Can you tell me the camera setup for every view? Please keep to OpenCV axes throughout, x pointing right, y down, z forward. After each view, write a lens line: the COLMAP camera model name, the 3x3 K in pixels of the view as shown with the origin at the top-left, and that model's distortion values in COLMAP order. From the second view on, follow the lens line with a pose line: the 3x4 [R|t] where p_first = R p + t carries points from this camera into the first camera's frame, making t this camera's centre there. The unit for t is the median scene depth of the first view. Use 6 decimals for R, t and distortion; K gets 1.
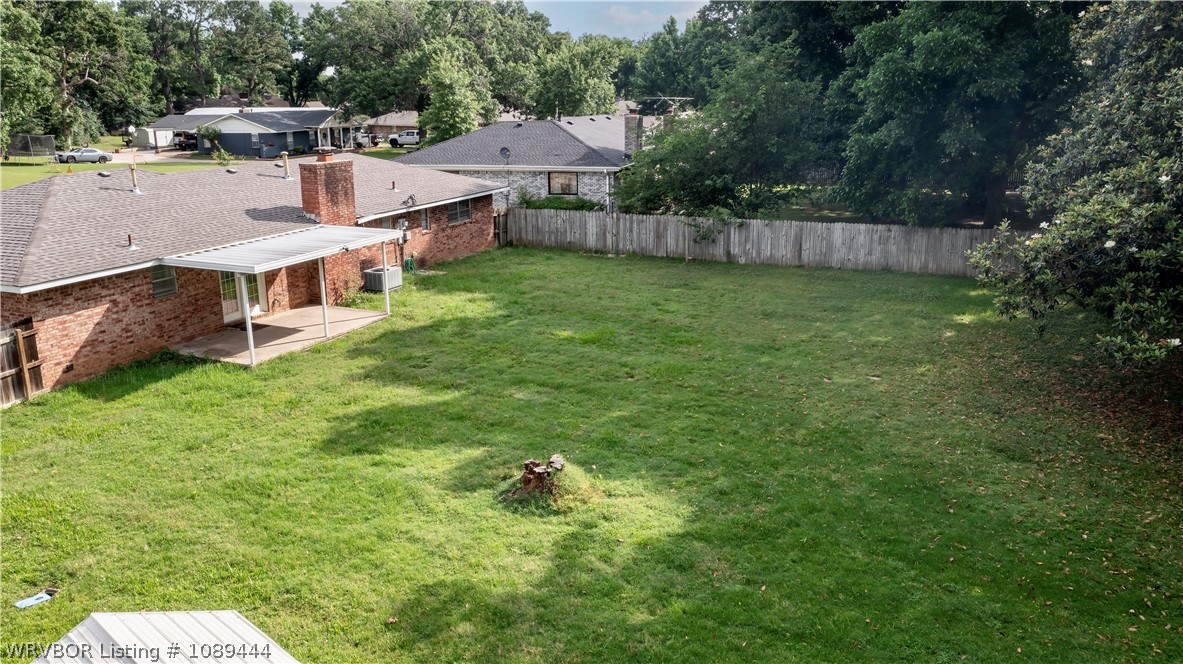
lens RADIAL K [[931.5, 0, 594.8], [0, 931.5, 326.7], [0, 0, 1]] dist [-0.020315, 0.002828]
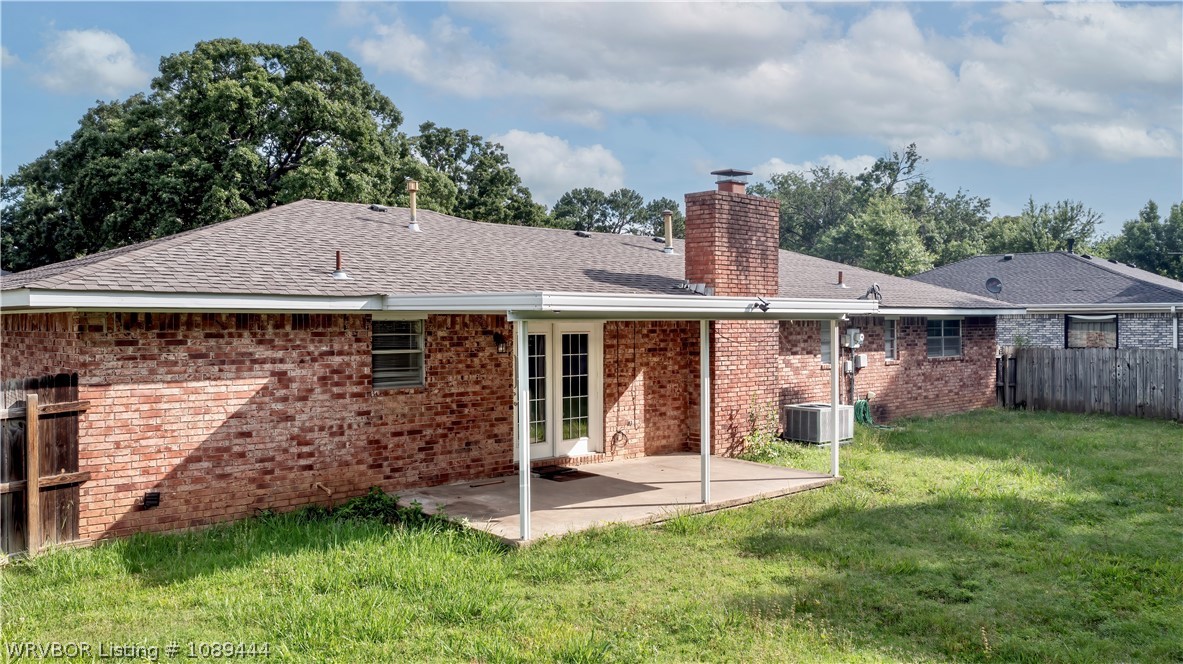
lens RADIAL K [[931.5, 0, 590.3], [0, 931.5, 327.8], [0, 0, 1]] dist [-0.020315, 0.002828]
pose [[0.909232, 0.010689, -0.416152, -0.155946], [-0.109147, 0.970819, -0.213535, 0.030990], [0.401726, 0.239574, 0.883867, 0.572671]]
